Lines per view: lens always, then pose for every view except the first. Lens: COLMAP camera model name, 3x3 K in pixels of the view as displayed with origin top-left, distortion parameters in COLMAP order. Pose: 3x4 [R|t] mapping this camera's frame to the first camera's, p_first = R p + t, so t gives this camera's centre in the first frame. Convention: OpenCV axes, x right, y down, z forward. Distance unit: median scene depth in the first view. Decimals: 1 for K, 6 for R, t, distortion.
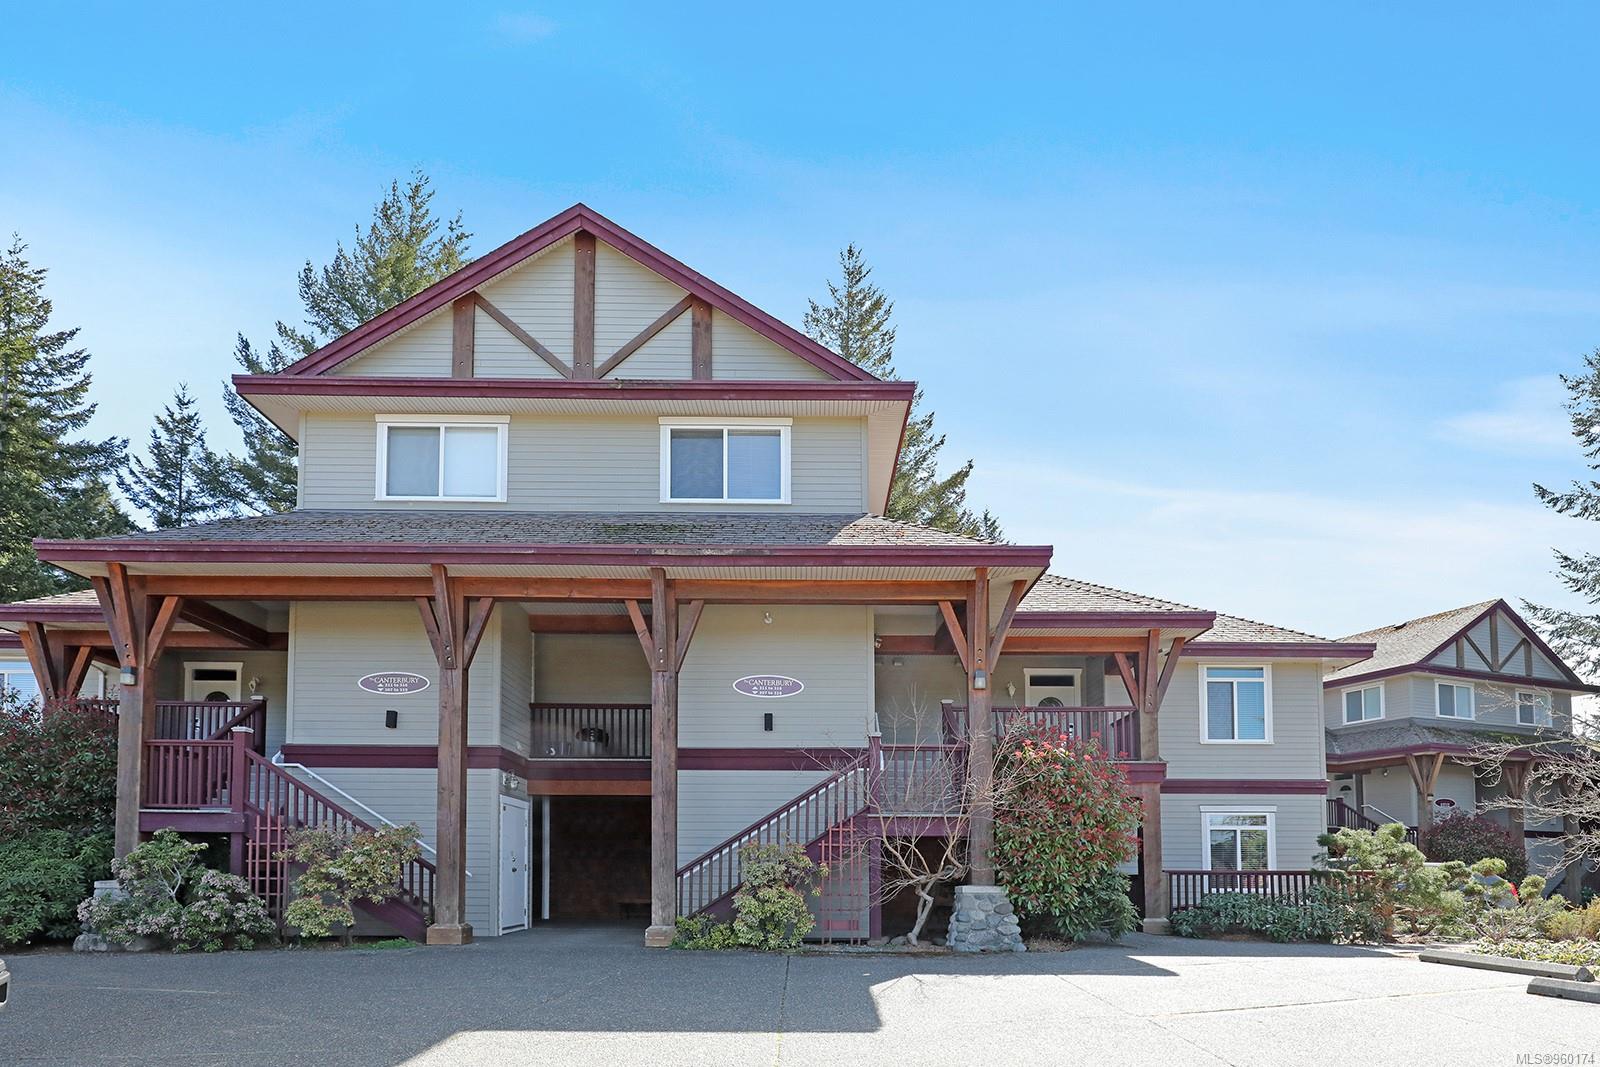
lens RADIAL K [[963.1, 0, 800.0], [0, 963.1, 533.5], [0, 0, 1]] dist [-0.000079, -0.000020]
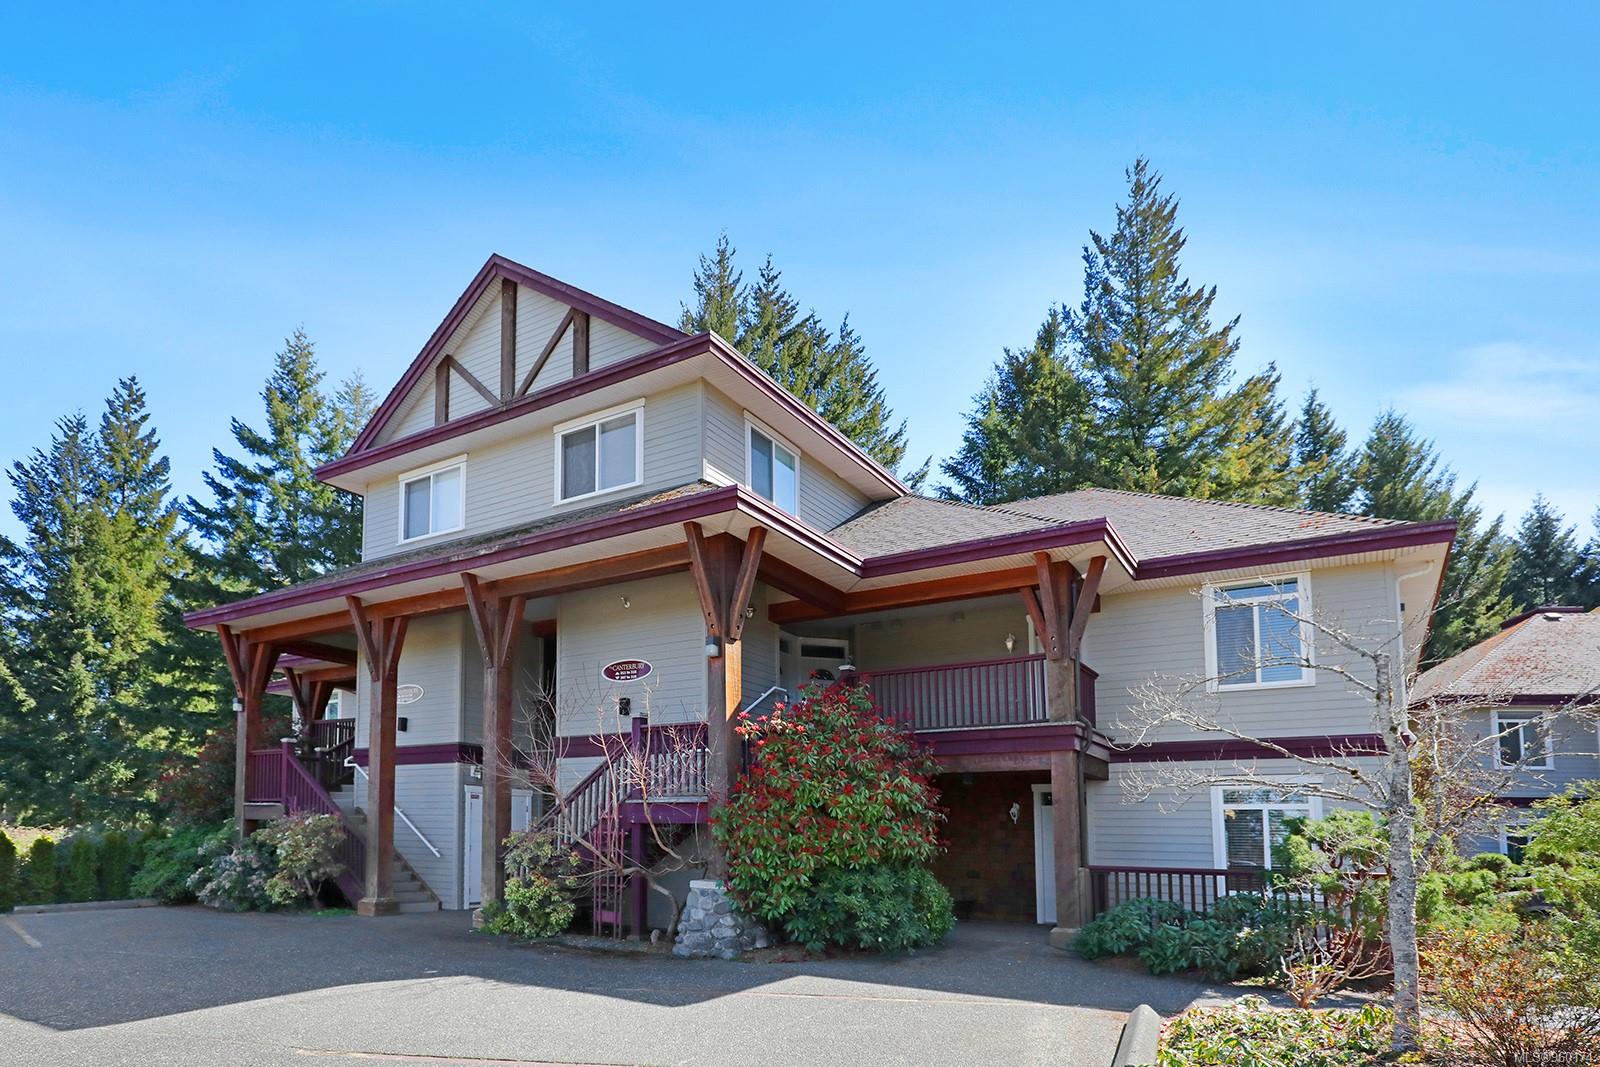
lens RADIAL K [[906.6, 0, 800.0], [0, 906.6, 533.5], [0, 0, 1]] dist [-0.000041, -0.000327]
pose [[0.836946, -0.164142, -0.522091, 0.576350], [0.171140, 0.984617, -0.035210, 0.075914], [0.519839, -0.059882, 0.852163, 0.278098]]
